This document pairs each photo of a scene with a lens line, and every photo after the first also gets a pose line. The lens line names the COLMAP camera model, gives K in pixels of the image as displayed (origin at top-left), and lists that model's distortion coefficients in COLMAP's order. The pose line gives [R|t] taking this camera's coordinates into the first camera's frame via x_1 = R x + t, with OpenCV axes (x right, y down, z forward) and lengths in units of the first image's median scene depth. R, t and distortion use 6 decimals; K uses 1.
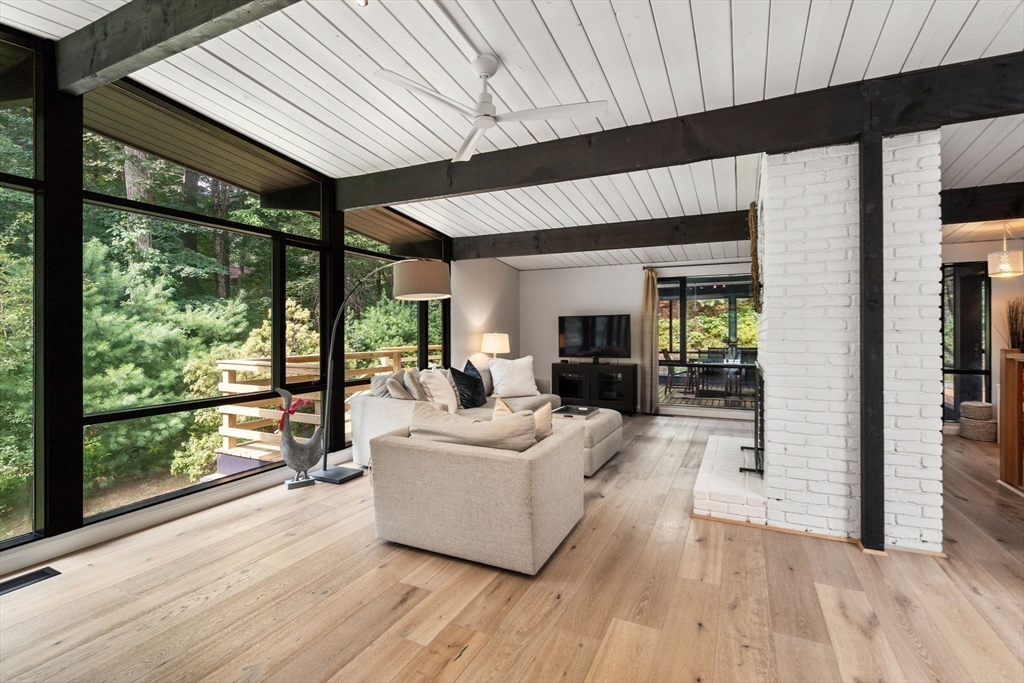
lens RADIAL K [[479.2, 0, 527.0], [0, 479.2, 335.9], [0, 0, 1]] dist [-0.000635, -0.000105]
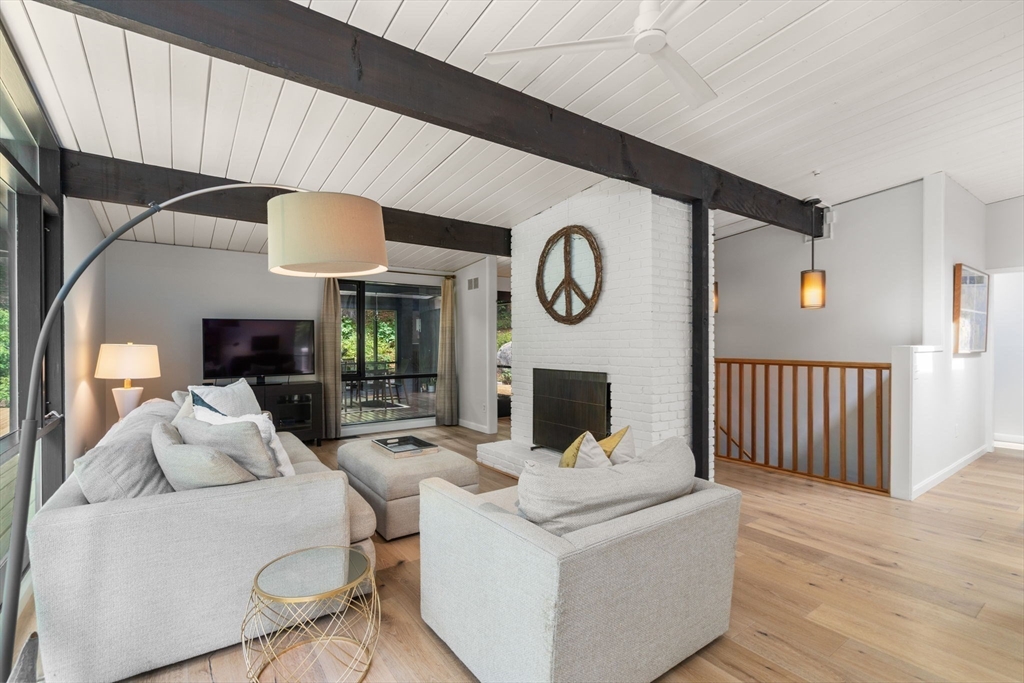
lens RADIAL K [[461.5, 0, 519.1], [0, 461.5, 348.6], [0, 0, 1]] dist [-0.000611, 0.000103]
pose [[0.496640, -0.008714, 0.867913, -0.766020], [0.007491, 0.999955, 0.005753, 0.002334], [-0.867924, 0.003644, 0.496683, 0.816752]]
